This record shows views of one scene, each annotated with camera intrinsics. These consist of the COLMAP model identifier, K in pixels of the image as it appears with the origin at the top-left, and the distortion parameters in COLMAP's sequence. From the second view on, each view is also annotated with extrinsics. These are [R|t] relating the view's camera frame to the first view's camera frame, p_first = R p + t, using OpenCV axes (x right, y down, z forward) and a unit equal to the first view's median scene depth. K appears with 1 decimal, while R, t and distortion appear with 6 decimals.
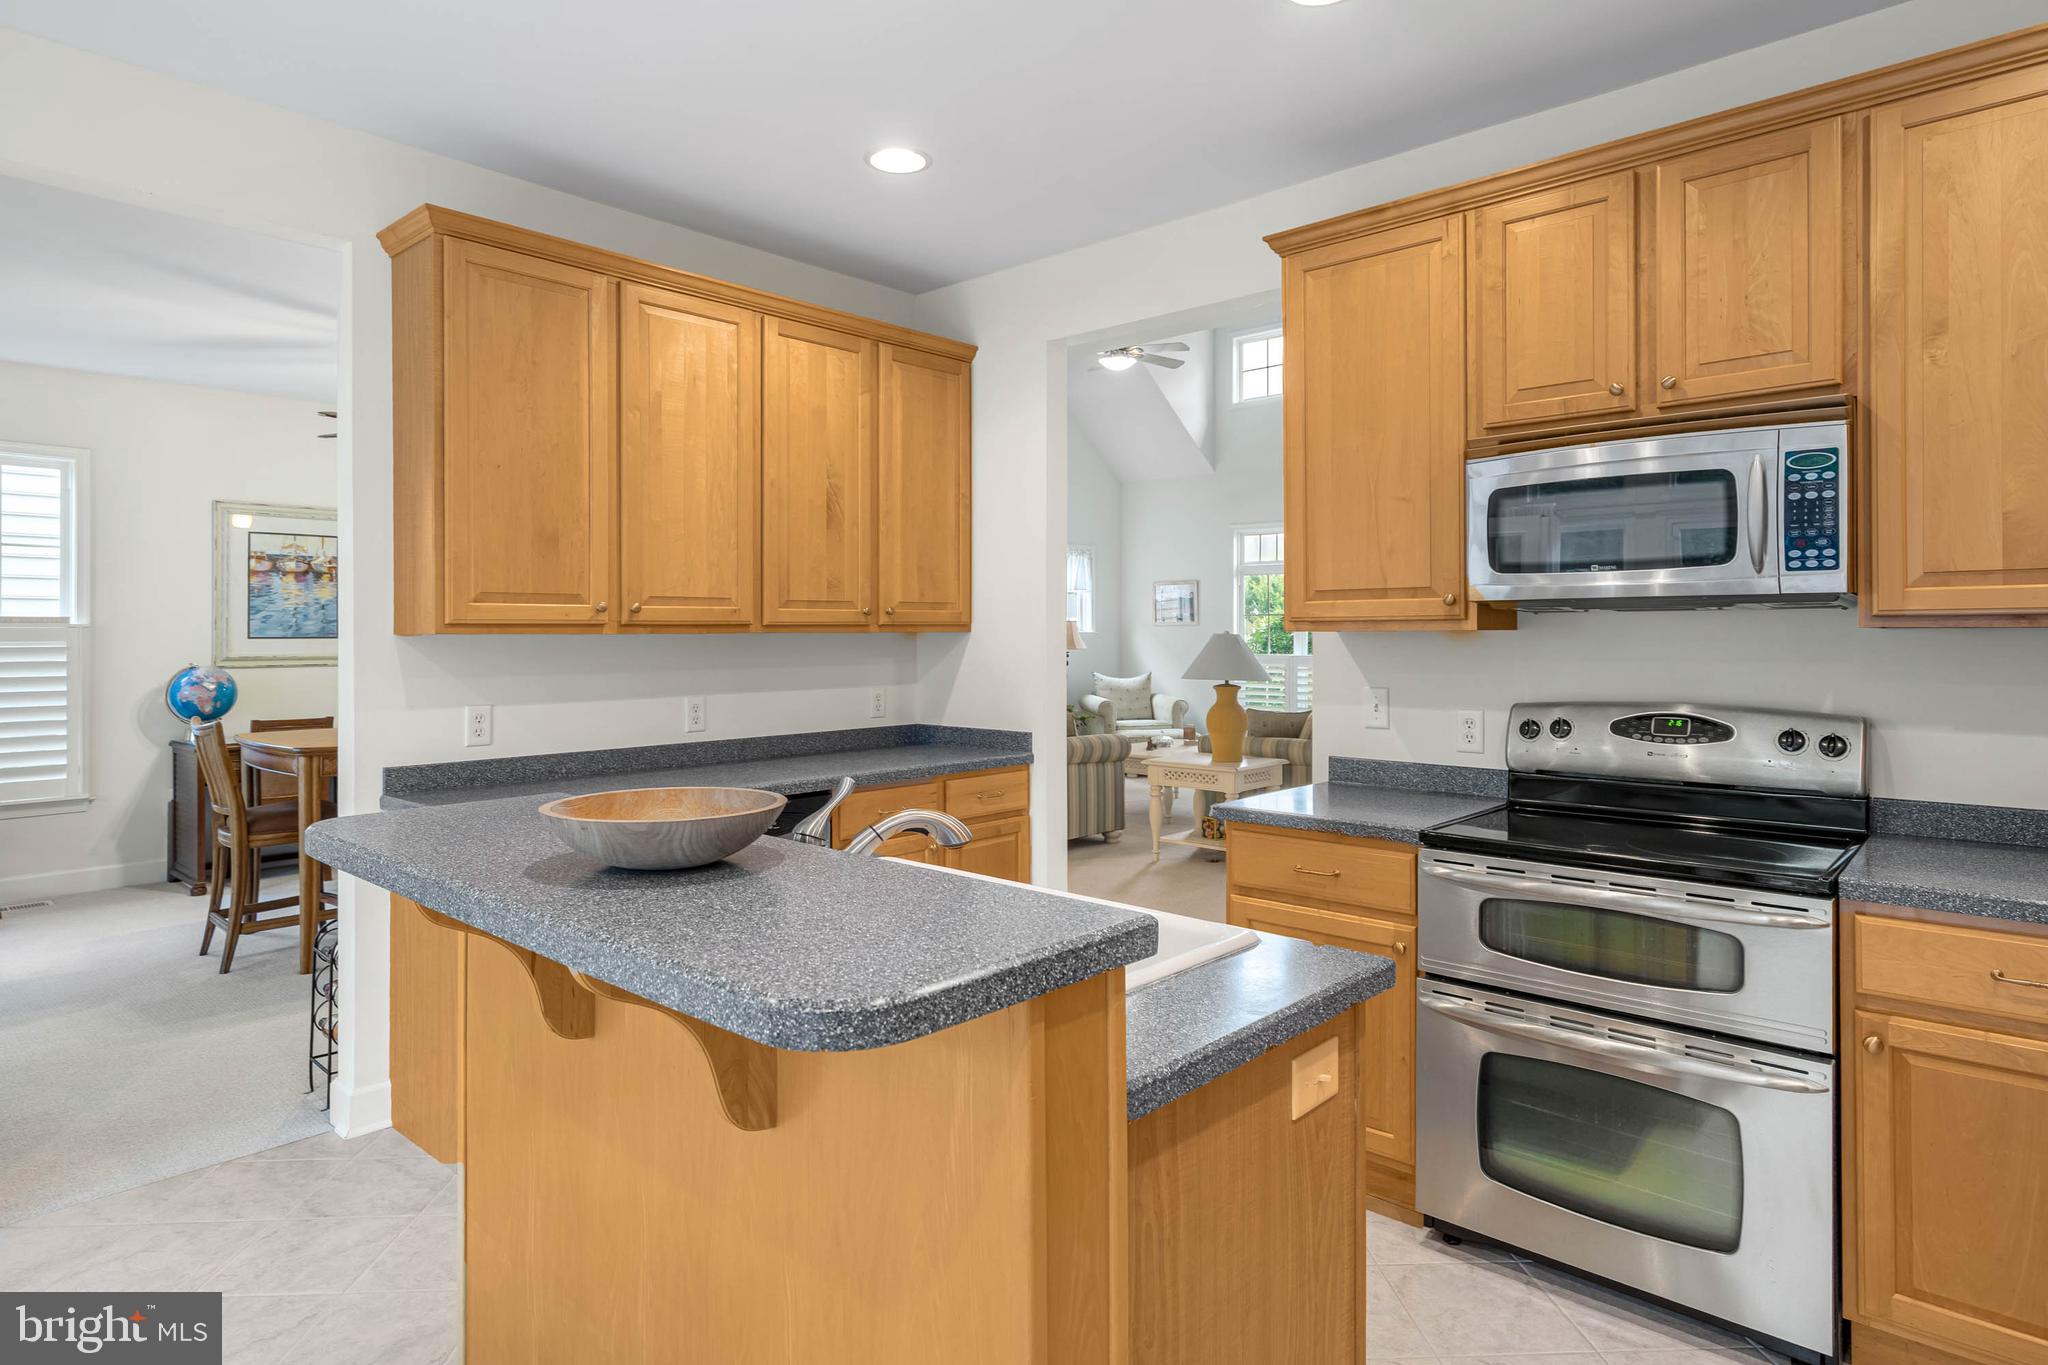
lens RADIAL K [[1125.1, 0, 1029.0], [0, 1125.1, 624.1], [0, 0, 1]] dist [0.002262, 0.003014]
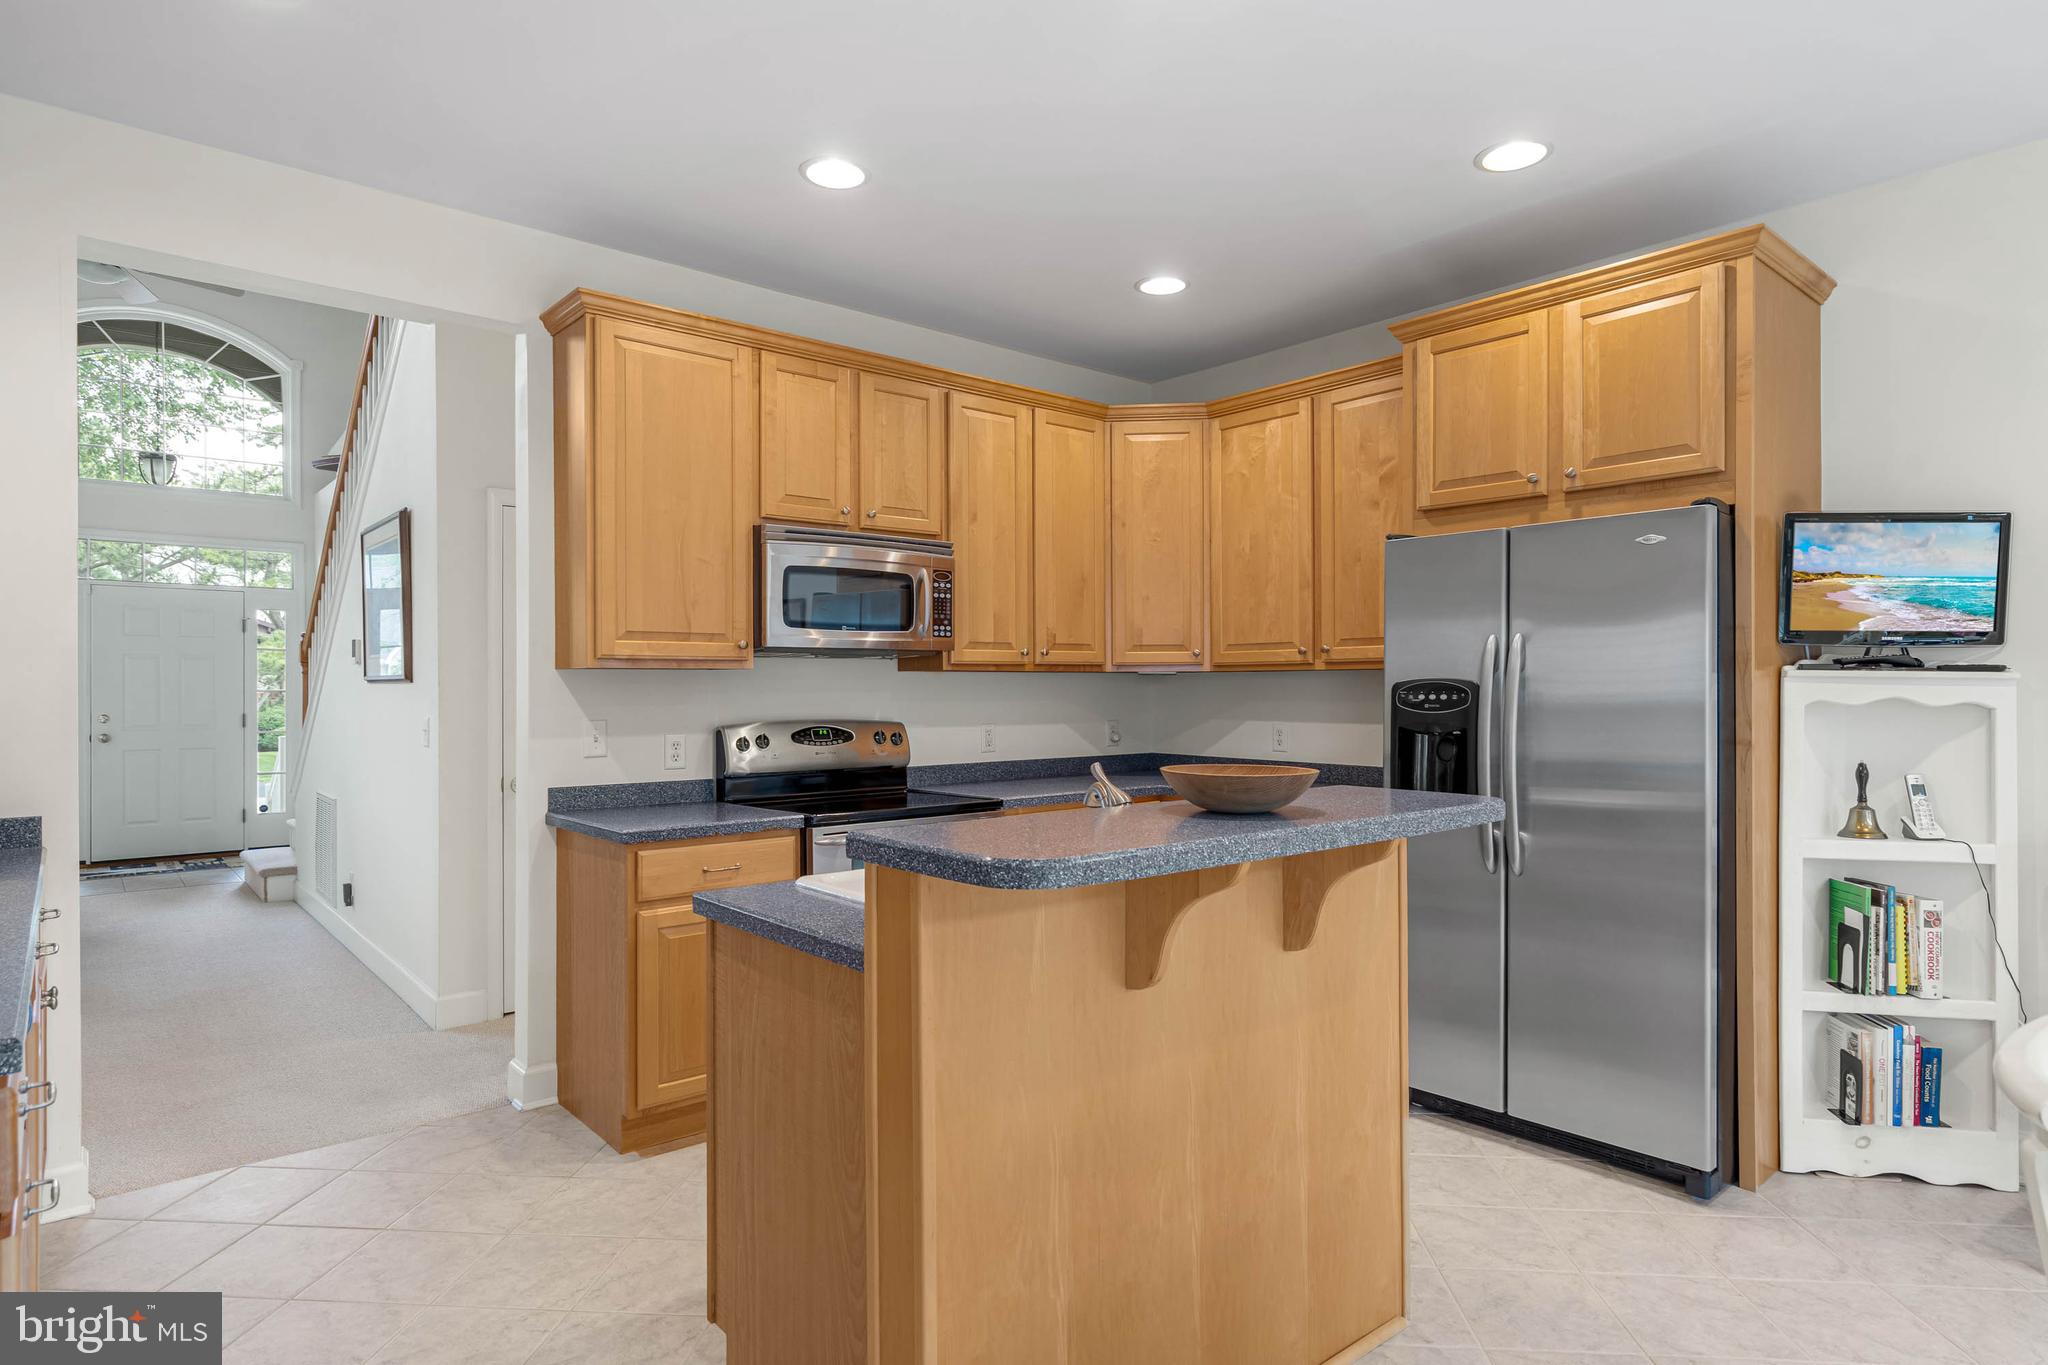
lens RADIAL K [[1125.1, 0, 1034.7], [0, 1125.1, 686.4], [0, 0, 1]] dist [0.002262, 0.003014]
pose [[0.127366, 0.004280, 0.991847, -0.882350], [-0.006393, 0.999973, -0.003494, 0.029201], [-0.991835, -0.005895, 0.127390, 0.516938]]
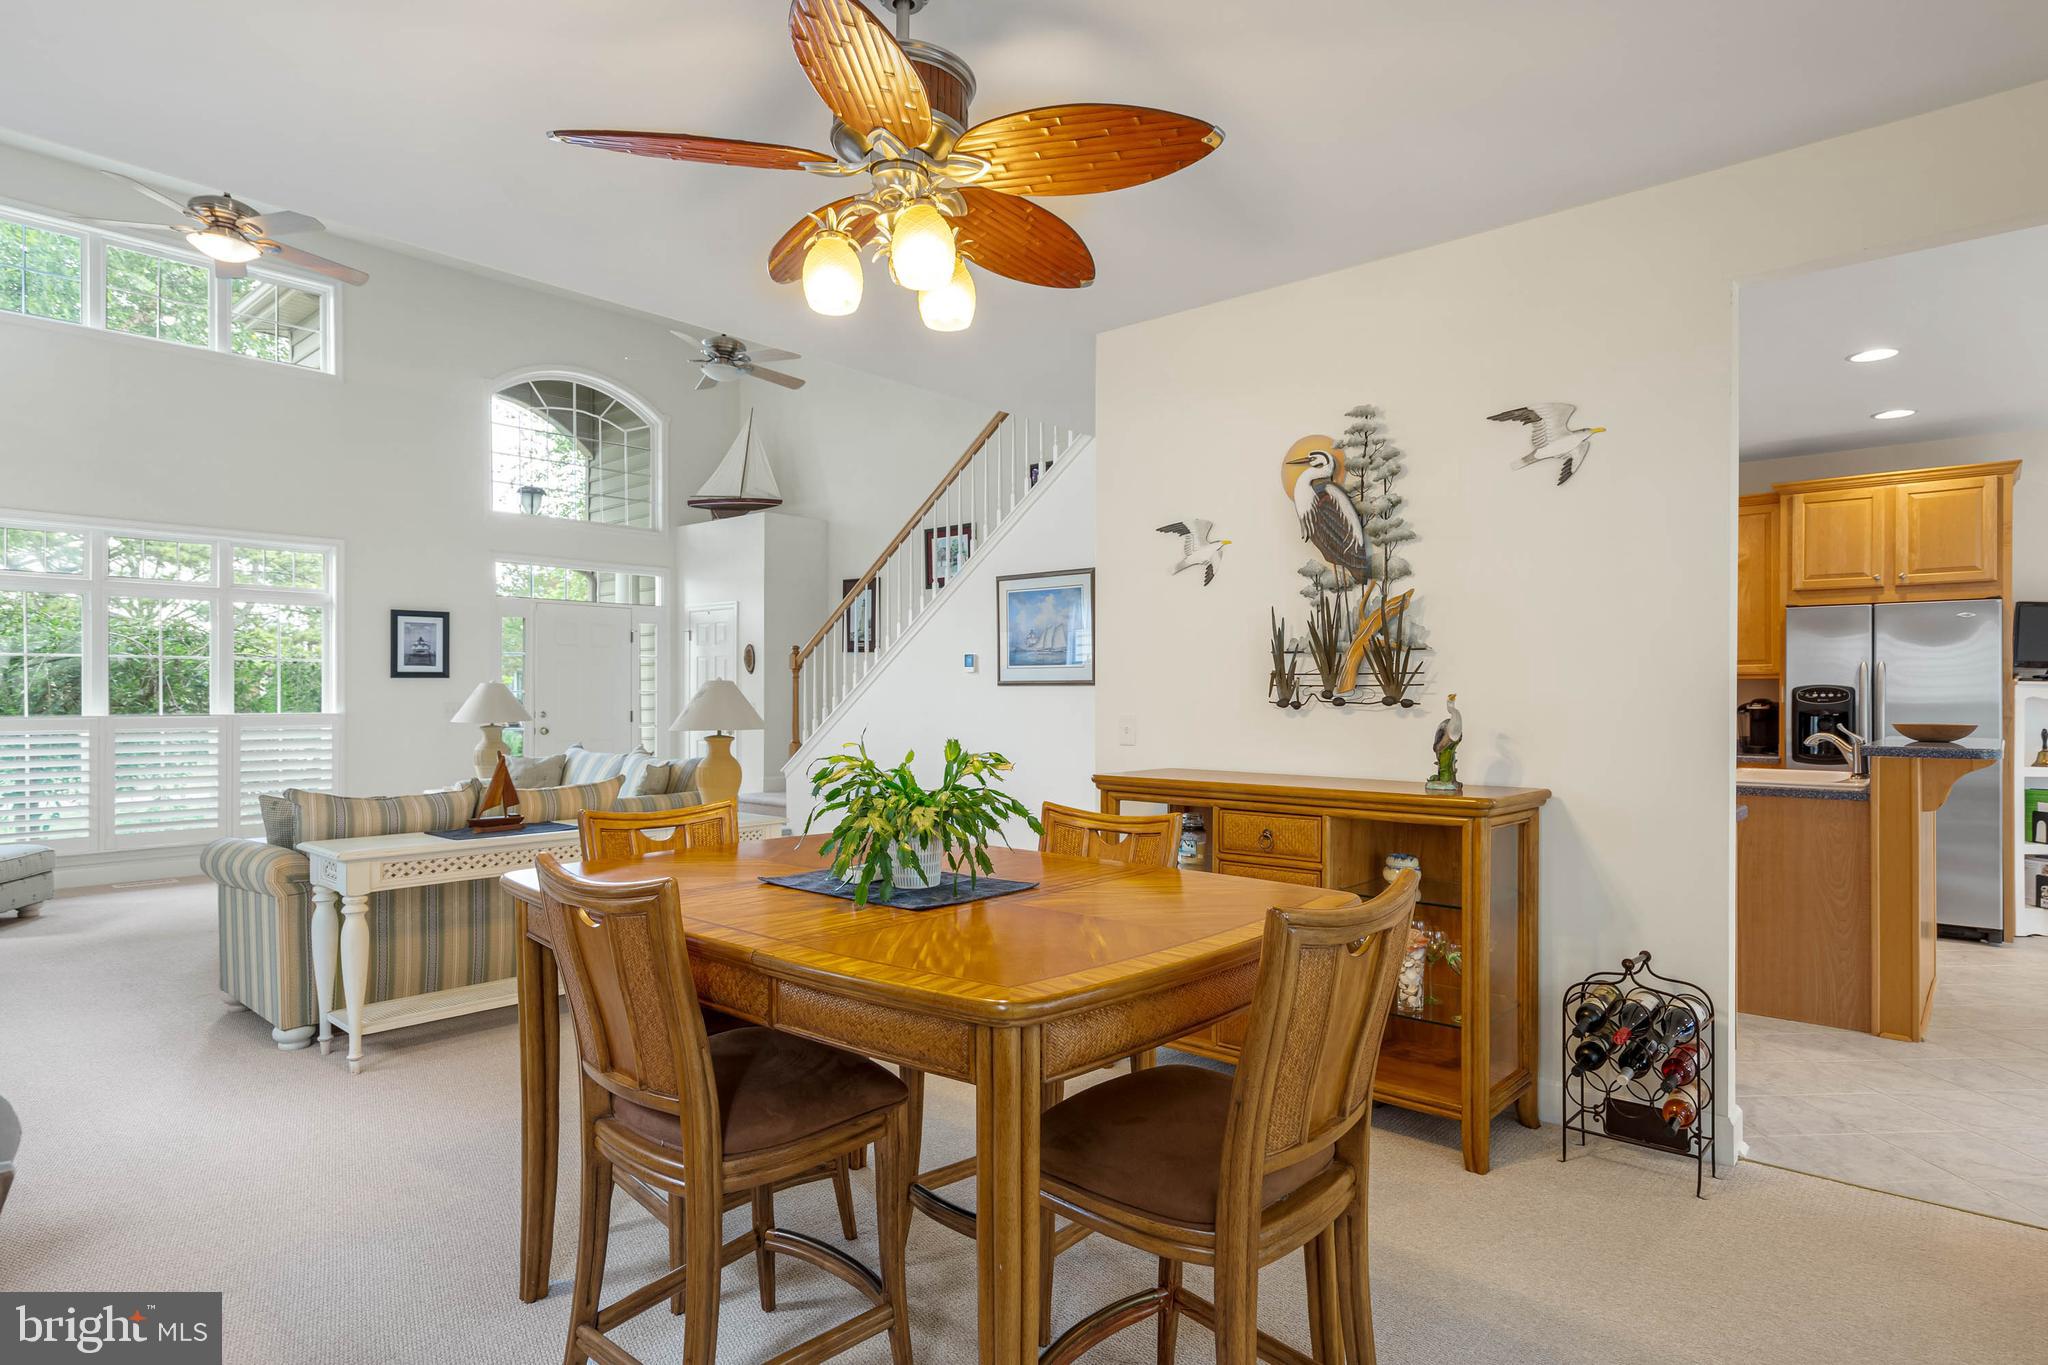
lens RADIAL K [[1125.1, 0, 1023.5], [0, 1125.1, 693.4], [0, 0, 1]] dist [0.002262, 0.003014]
pose [[-0.020637, 0.001763, 0.999785, -1.825942], [-0.007328, 0.999971, -0.001914, 0.046362], [-0.999760, -0.007366, -0.020623, 1.883460]]
